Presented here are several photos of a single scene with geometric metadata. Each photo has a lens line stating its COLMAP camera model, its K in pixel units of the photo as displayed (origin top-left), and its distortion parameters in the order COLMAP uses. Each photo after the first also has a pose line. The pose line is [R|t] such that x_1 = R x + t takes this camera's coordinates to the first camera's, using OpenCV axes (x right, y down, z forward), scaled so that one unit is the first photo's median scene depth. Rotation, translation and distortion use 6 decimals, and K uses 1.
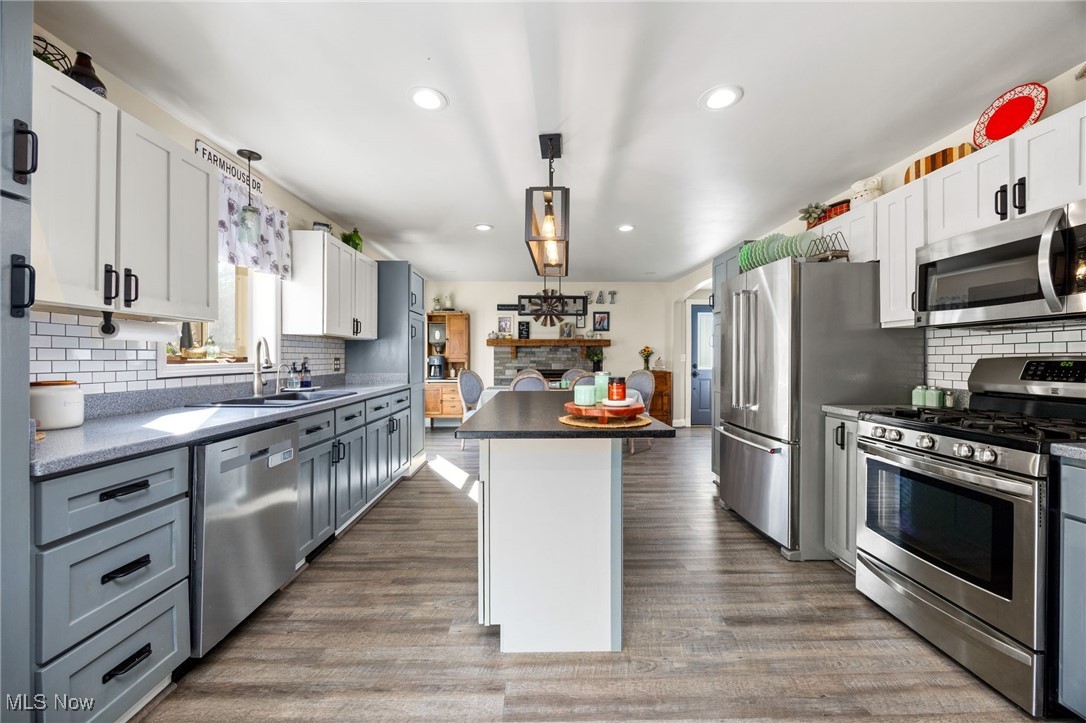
lens RADIAL K [[401.9, 0, 541.7], [0, 401.9, 359.1], [0, 0, 1]] dist [-0.001873, -0.000269]
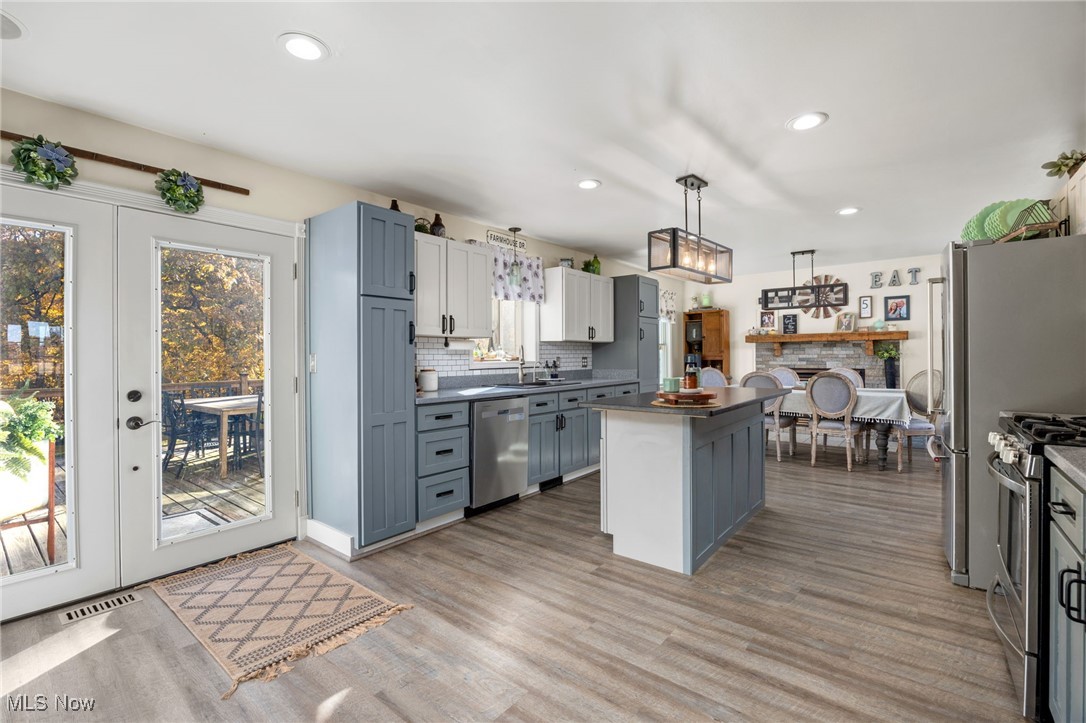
lens RADIAL K [[458.6, 0, 571.3], [0, 458.6, 356.6], [0, 0, 1]] dist [-0.002004, -0.000223]
pose [[0.797804, -0.005119, -0.602895, 0.568742], [0.005607, 0.999984, -0.001071, -0.005219], [0.602891, -0.002526, 0.797820, -0.327864]]
